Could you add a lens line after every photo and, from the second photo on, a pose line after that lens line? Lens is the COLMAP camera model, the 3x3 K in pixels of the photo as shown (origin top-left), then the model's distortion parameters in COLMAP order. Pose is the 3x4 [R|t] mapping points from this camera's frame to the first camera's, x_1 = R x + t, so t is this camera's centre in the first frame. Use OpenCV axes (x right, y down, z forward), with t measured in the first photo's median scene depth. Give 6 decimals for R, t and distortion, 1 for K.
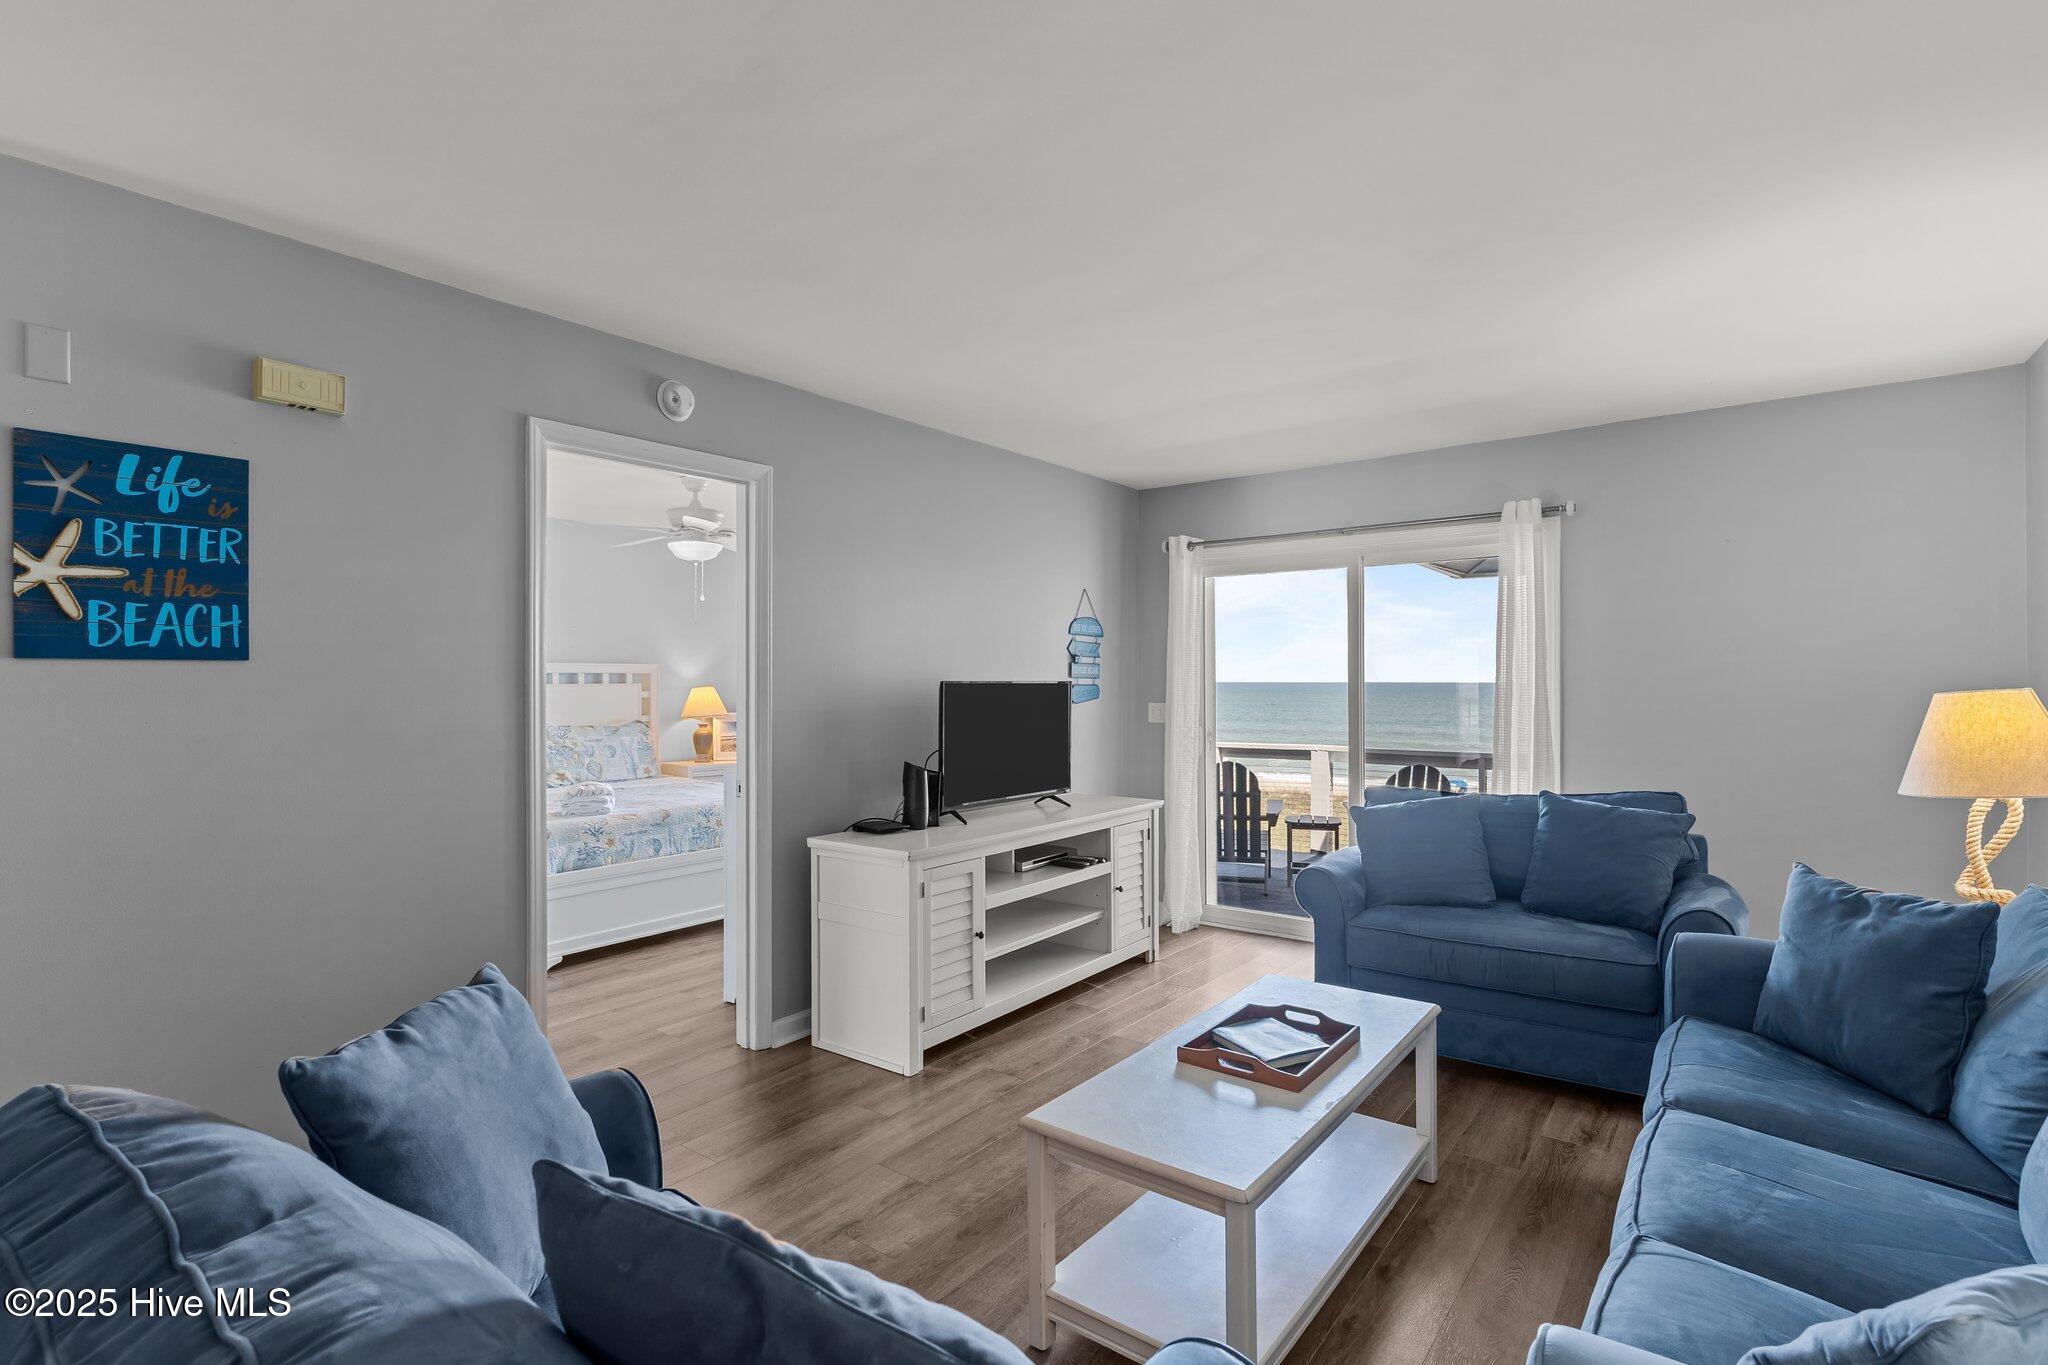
lens RADIAL K [[990.3, 0, 1018.8], [0, 990.3, 676.5], [0, 0, 1]] dist [0.006388, 0.000202]
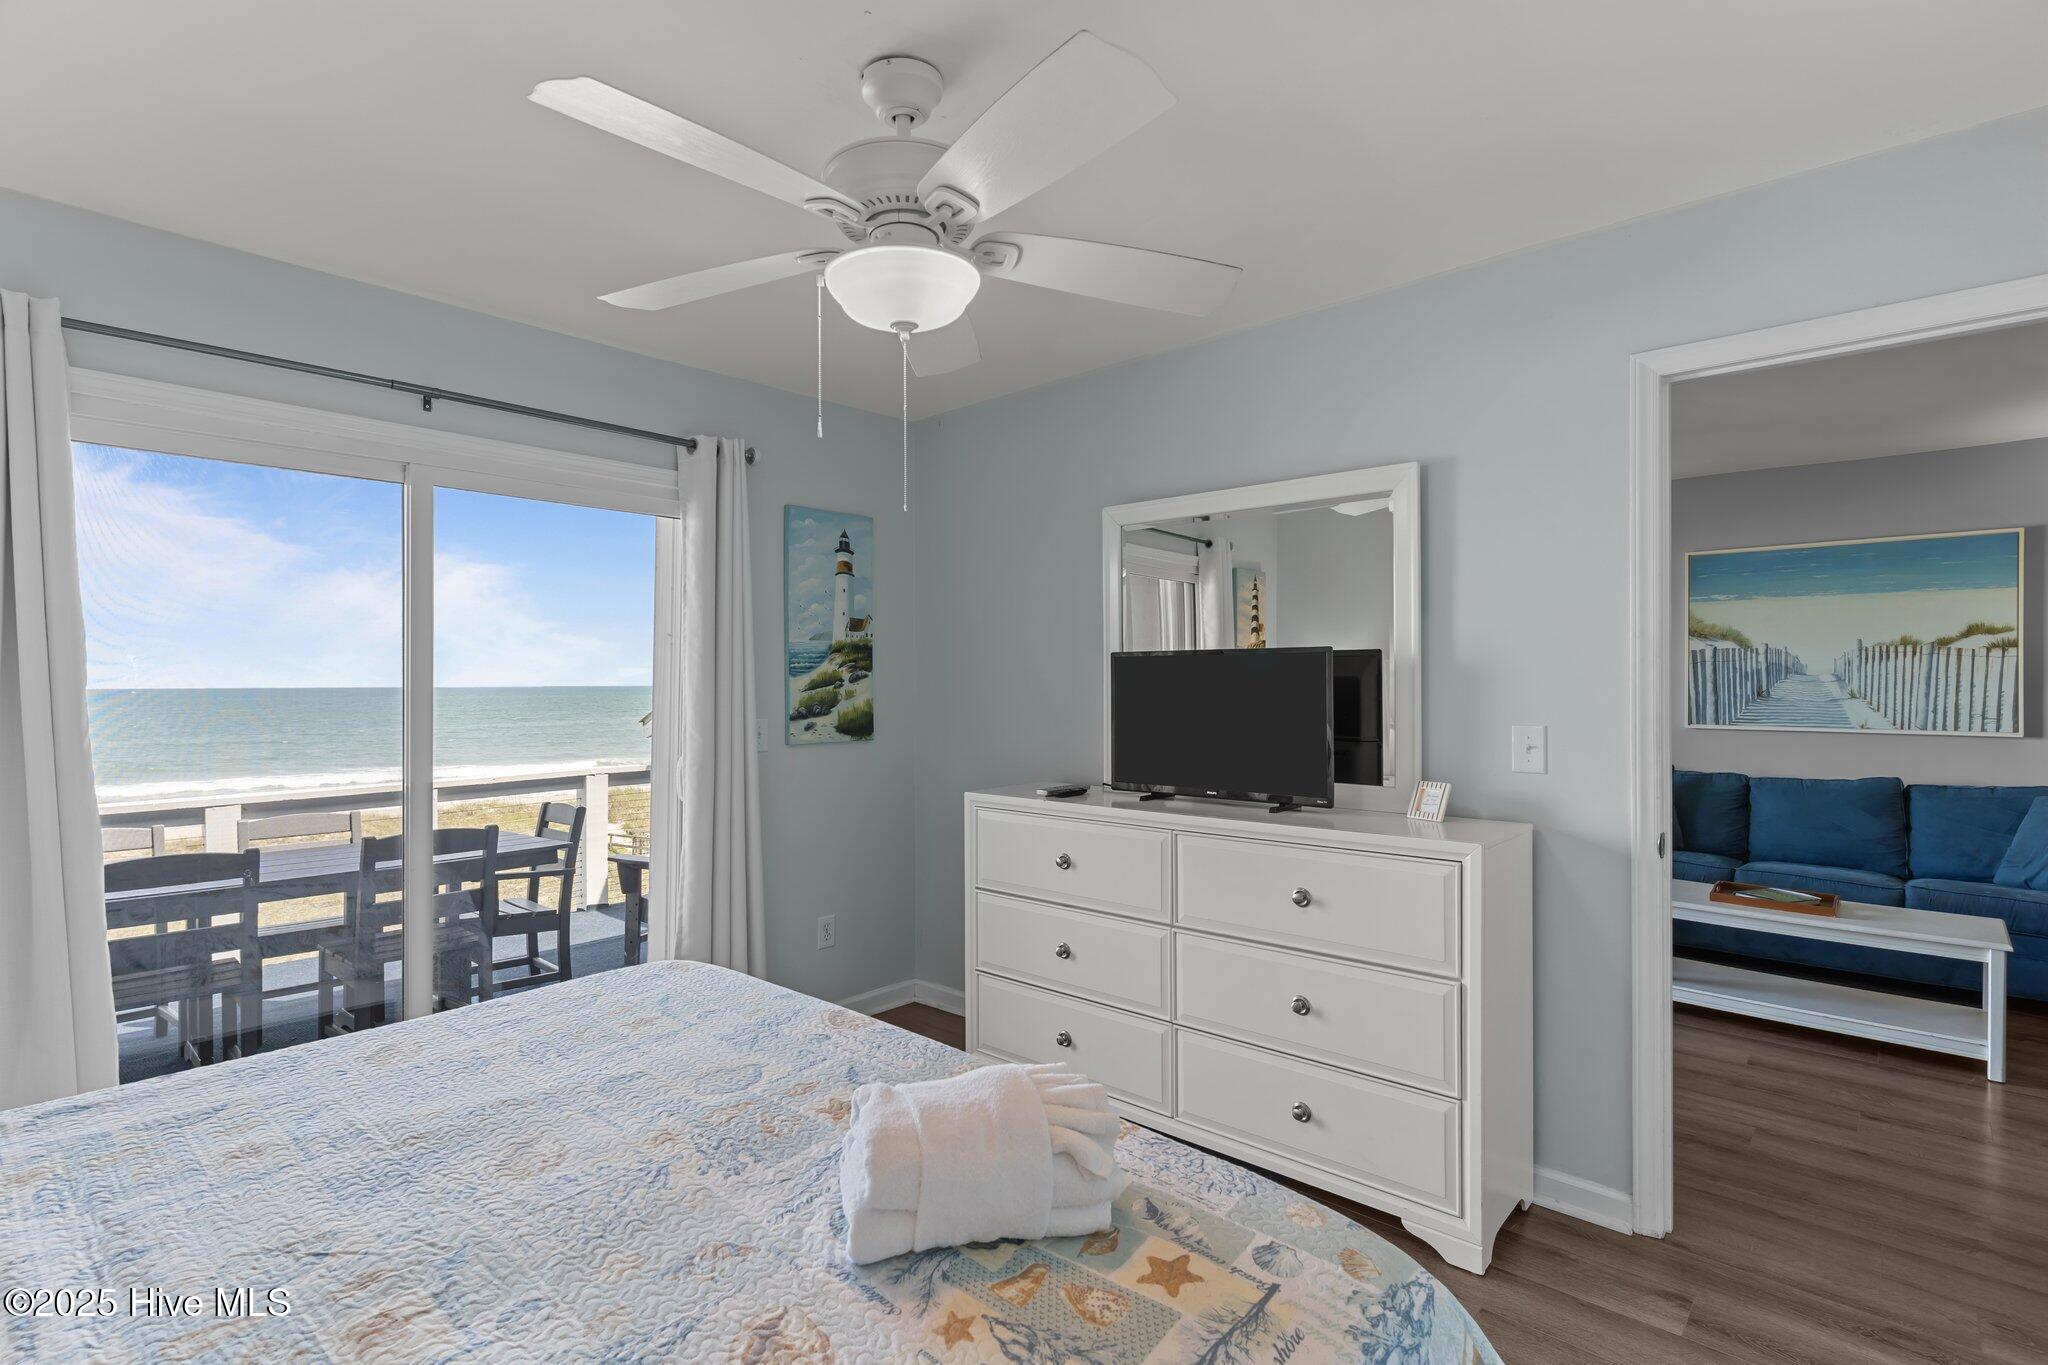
lens RADIAL K [[977.9, 0, 1020.7], [0, 977.9, 682.8], [0, 0, 1]] dist [0.002357, -0.000790]
pose [[0.088678, -0.000730, 0.996060, -0.531458], [-0.000522, 1.000000, 0.000780, 0.003636], [-0.996060, -0.000589, 0.088678, 0.755450]]
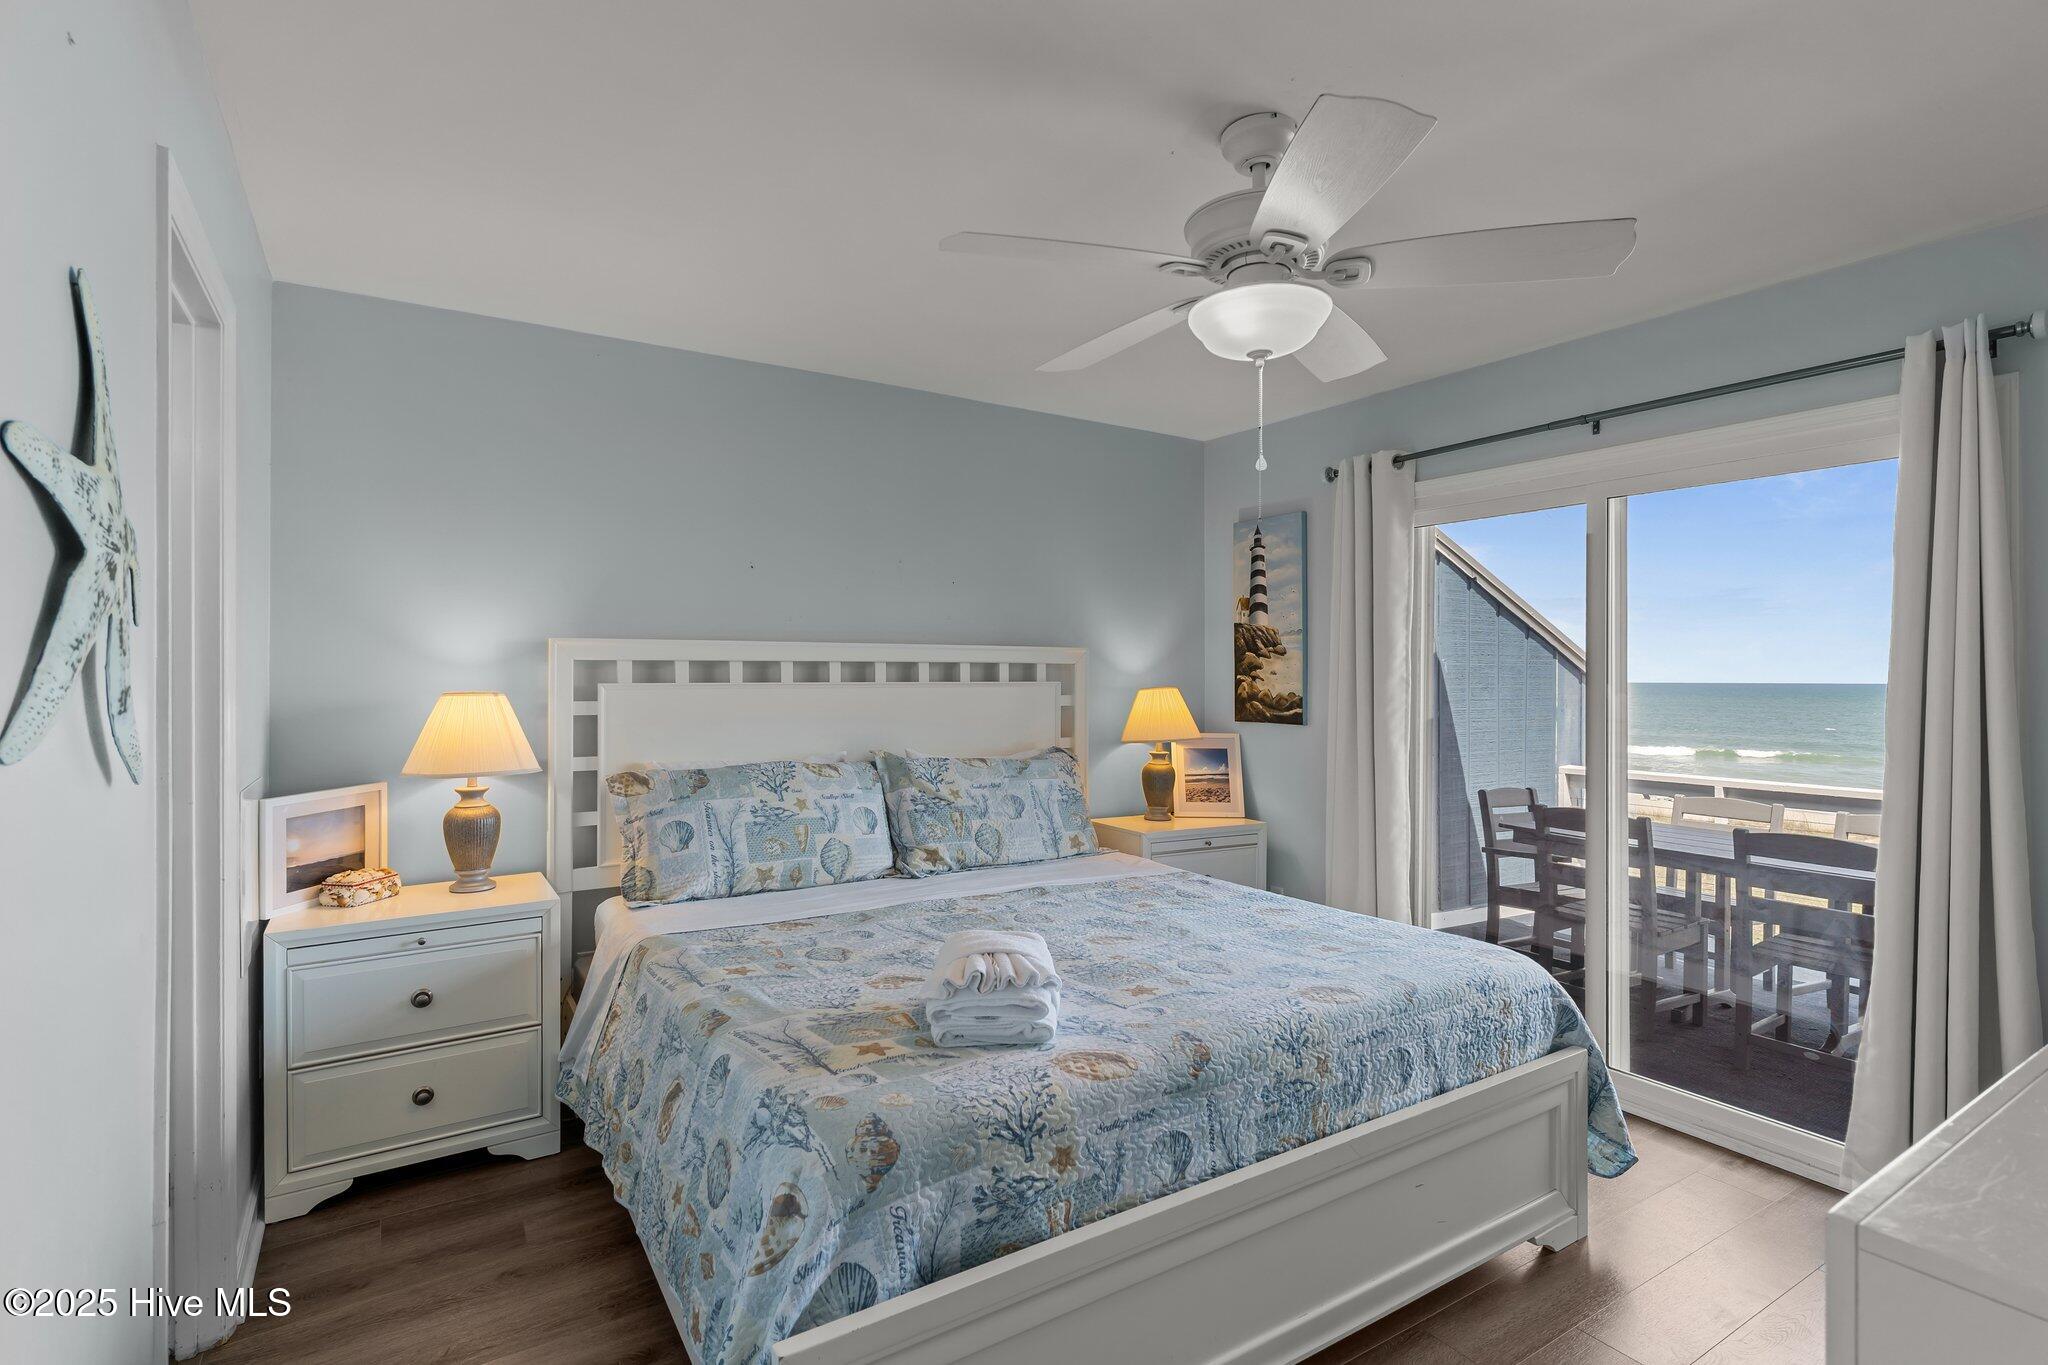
lens RADIAL K [[990.3, 0, 1018.8], [0, 990.3, 676.5], [0, 0, 1]] dist [0.006388, 0.000202]
pose [[0.940366, 0.003459, -0.340146, -0.230801], [-0.002559, 0.999992, 0.003095, 0.002698], [0.340154, -0.002039, 0.940368, 0.502558]]
